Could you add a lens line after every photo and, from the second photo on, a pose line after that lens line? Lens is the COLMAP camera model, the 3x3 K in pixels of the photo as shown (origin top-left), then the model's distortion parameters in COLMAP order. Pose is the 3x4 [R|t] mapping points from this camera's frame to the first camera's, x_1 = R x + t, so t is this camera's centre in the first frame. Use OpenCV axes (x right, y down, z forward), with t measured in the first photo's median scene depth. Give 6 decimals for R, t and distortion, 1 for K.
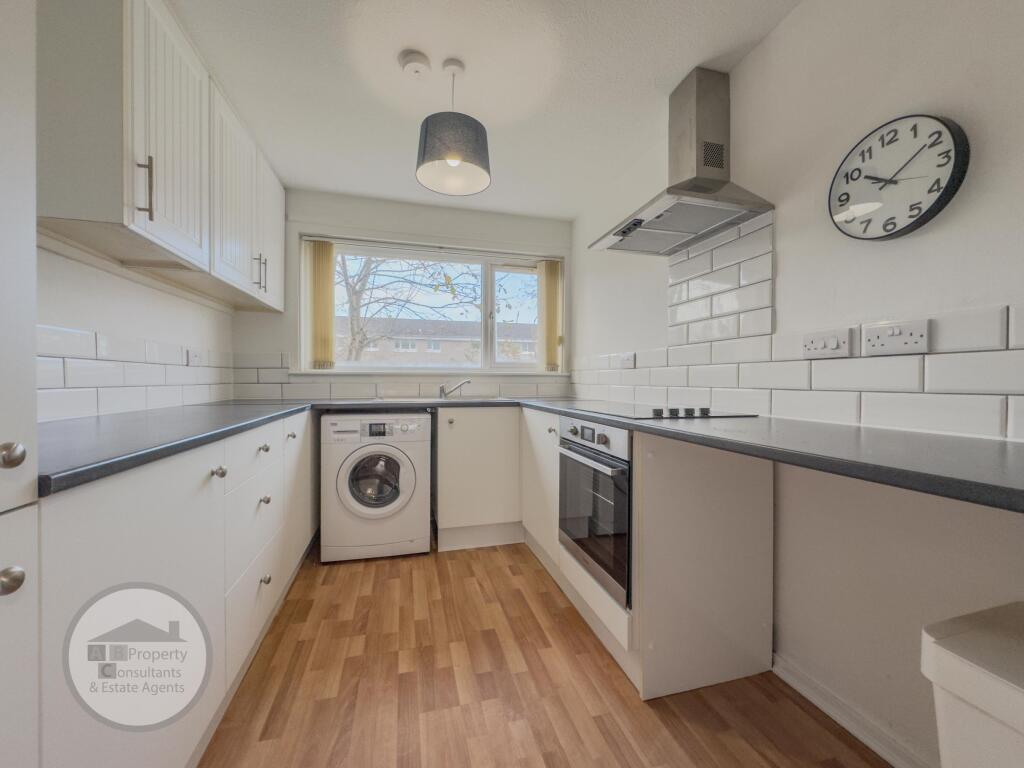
lens RADIAL K [[404.9, 0, 514.5], [0, 404.9, 380.7], [0, 0, 1]] dist [-0.003294, 0.000632]
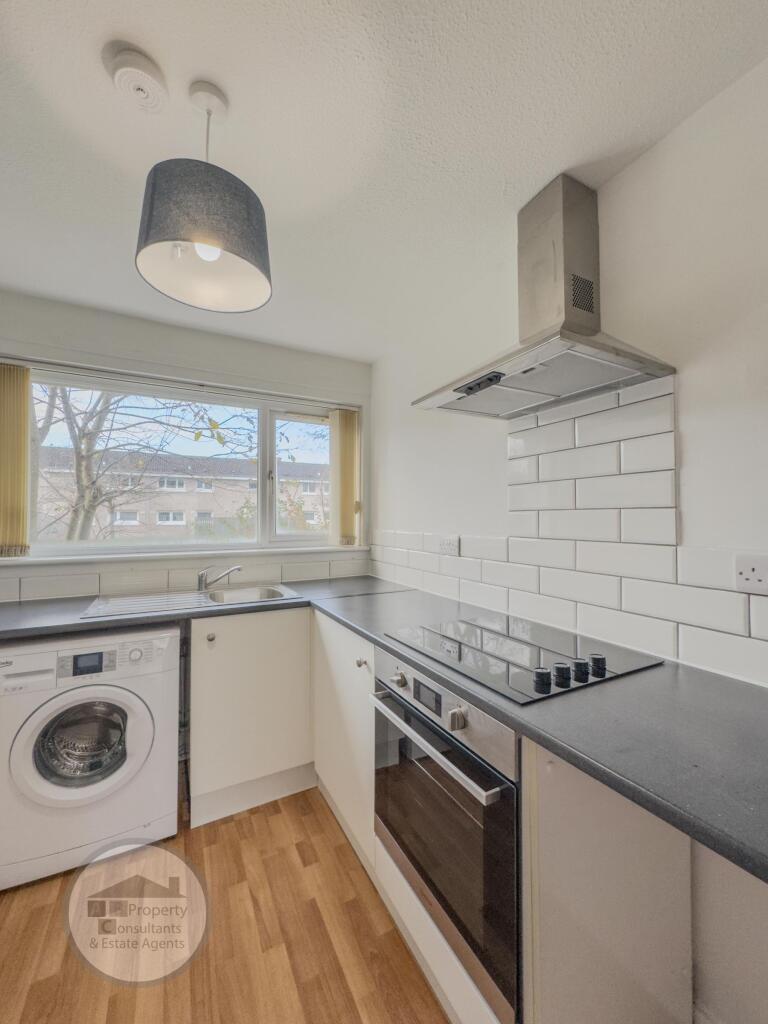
lens RADIAL K [[404.9, 0, 385.3], [0, 404.9, 512.4], [0, 0, 1]] dist [-0.003294, 0.000632]
pose [[0.975615, 0.000114, 0.219490, -0.020148], [0.003863, 0.999836, -0.017692, -0.116379], [-0.219456, 0.018109, 0.975454, 0.291556]]
